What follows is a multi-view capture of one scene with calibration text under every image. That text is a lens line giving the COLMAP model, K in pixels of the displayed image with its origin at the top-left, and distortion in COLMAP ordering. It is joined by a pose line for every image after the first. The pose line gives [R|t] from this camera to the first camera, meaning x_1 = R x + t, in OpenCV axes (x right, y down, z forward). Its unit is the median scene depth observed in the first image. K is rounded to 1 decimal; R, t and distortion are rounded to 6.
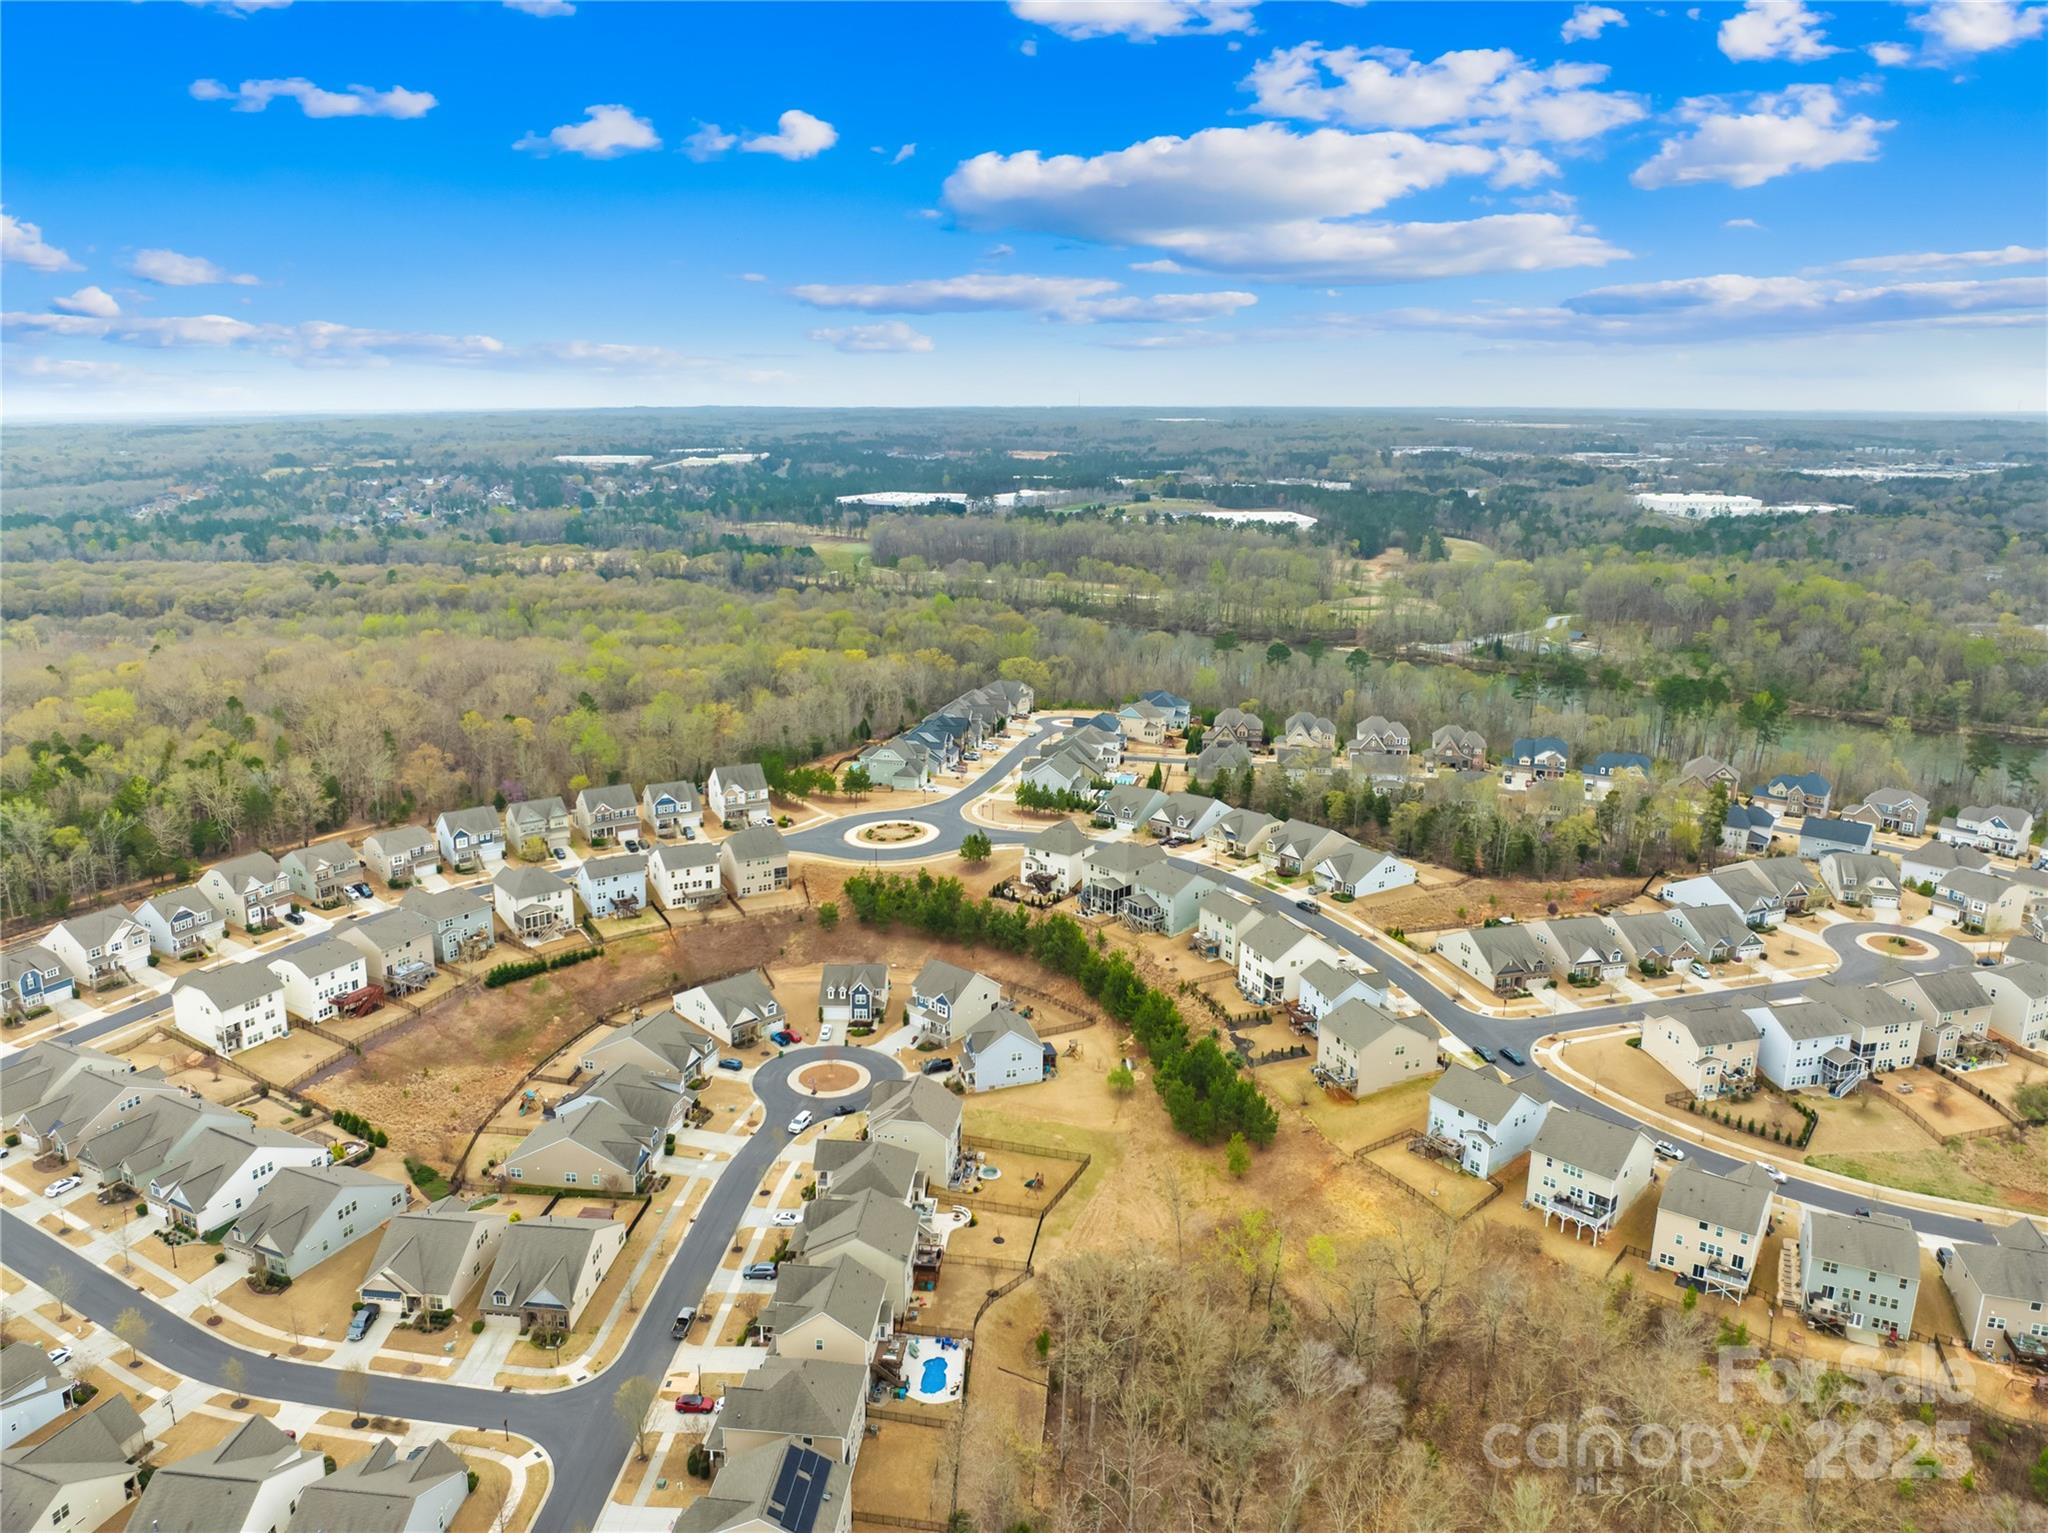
lens RADIAL K [[1442.0, 0, 1024.0], [0, 1442.0, 766.5], [0, 0, 1]] dist [-0.033017, -0.001779]
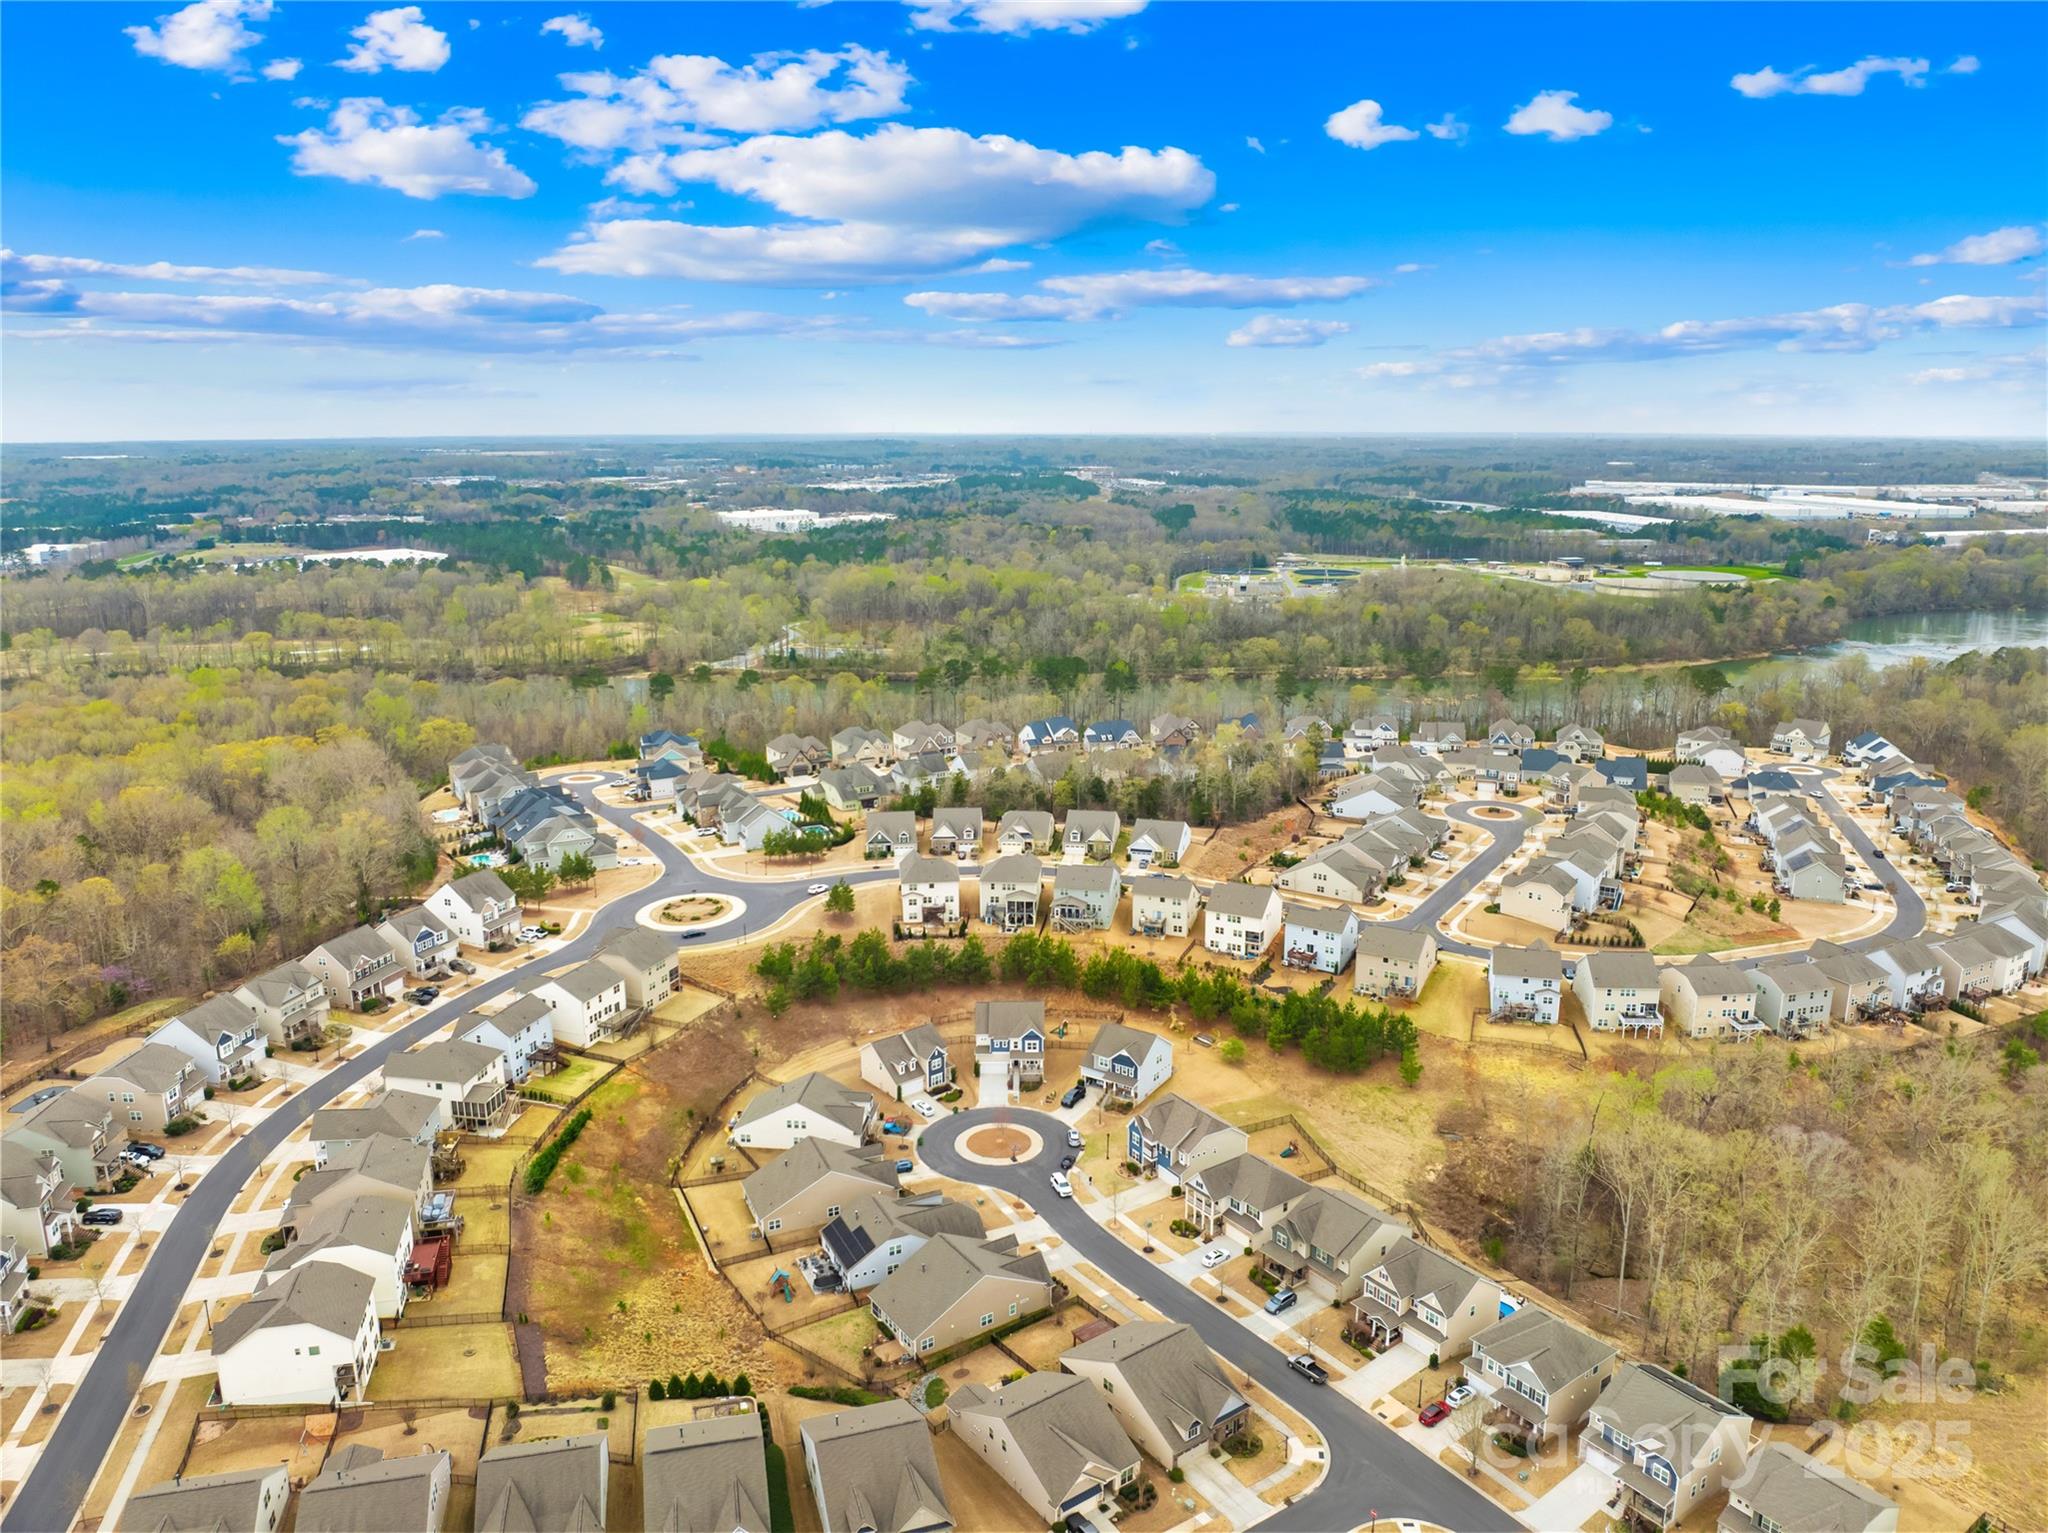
lens RADIAL K [[1396.0, 0, 1023.4], [0, 1396.0, 848.5], [0, 0, 1]] dist [-0.027532, 0.000626]
pose [[0.741580, -0.194476, 0.642058, -0.552588], [0.166564, 0.980467, 0.104597, -0.053856], [-0.649858, 0.029377, 0.759487, 0.239432]]
